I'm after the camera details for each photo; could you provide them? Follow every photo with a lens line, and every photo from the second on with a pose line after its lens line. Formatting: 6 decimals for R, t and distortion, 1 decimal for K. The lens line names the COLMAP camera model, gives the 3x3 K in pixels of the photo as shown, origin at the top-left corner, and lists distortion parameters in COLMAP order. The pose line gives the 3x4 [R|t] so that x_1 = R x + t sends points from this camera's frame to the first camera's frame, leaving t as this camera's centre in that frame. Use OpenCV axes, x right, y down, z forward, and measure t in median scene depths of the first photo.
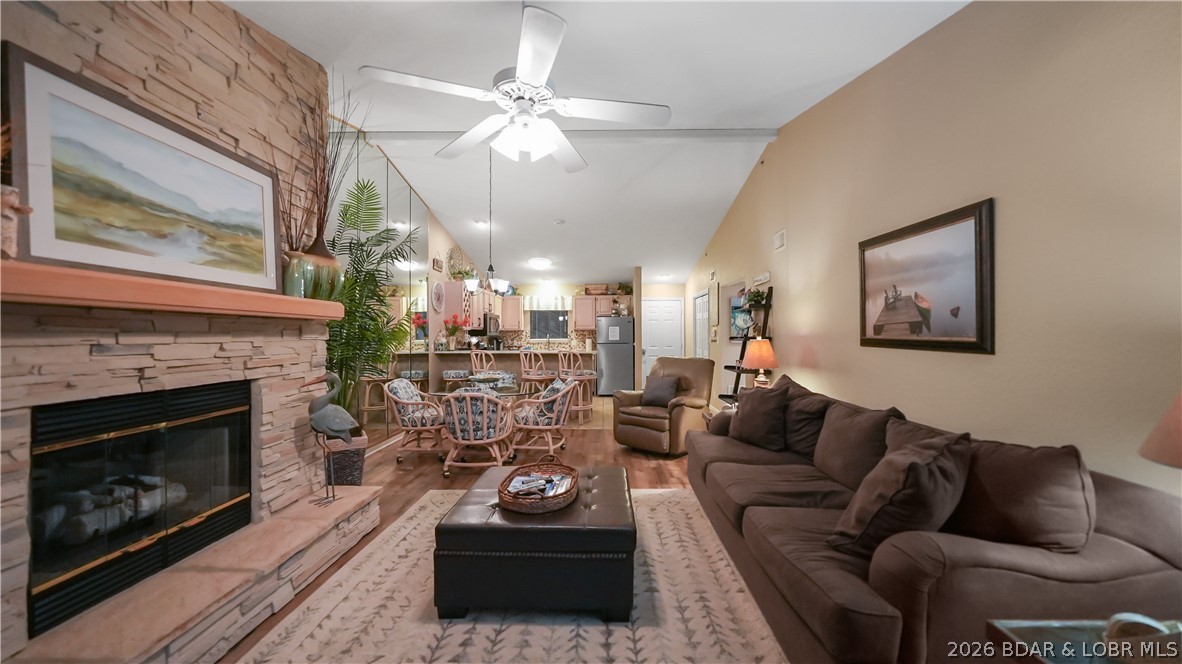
lens RADIAL K [[424.7, 0, 597.2], [0, 424.7, 334.4], [0, 0, 1]] dist [-0.001317, 0.000012]
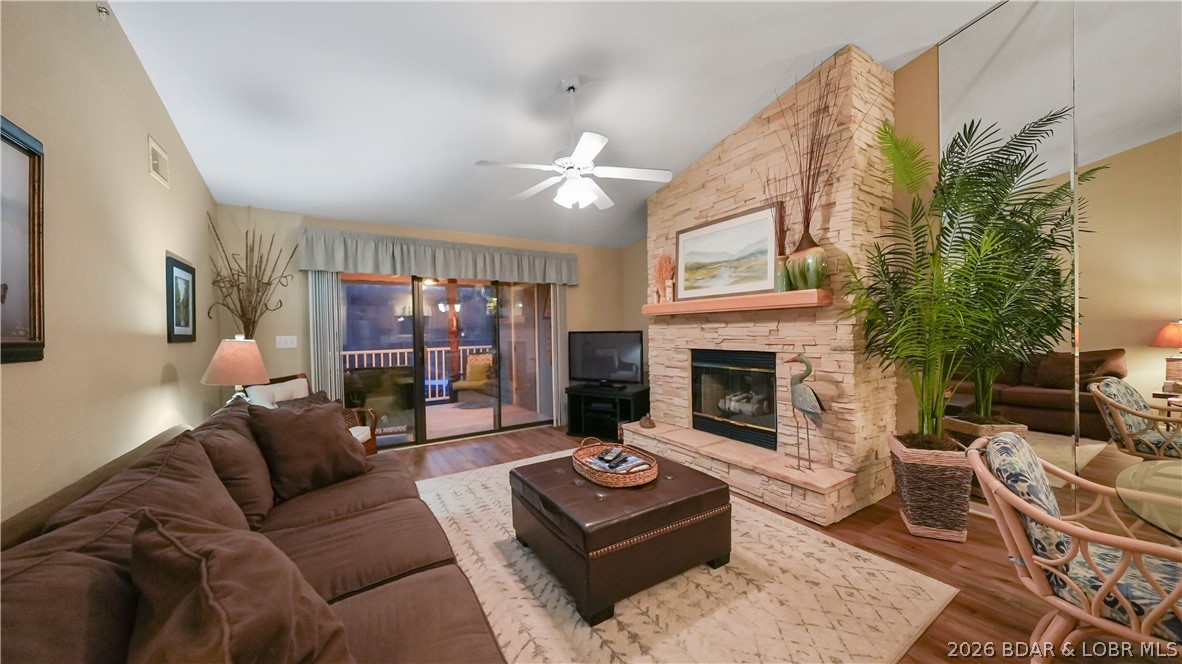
lens RADIAL K [[403.6, 0, 591.0], [0, 403.6, 332.0], [0, 0, 1]] dist [-0.001436, 0.000018]
pose [[-0.837562, 0.022198, -0.545891, 0.338490], [0.022488, 0.999728, 0.006149, 0.010384], [0.545879, -0.007126, -0.837833, 1.329836]]
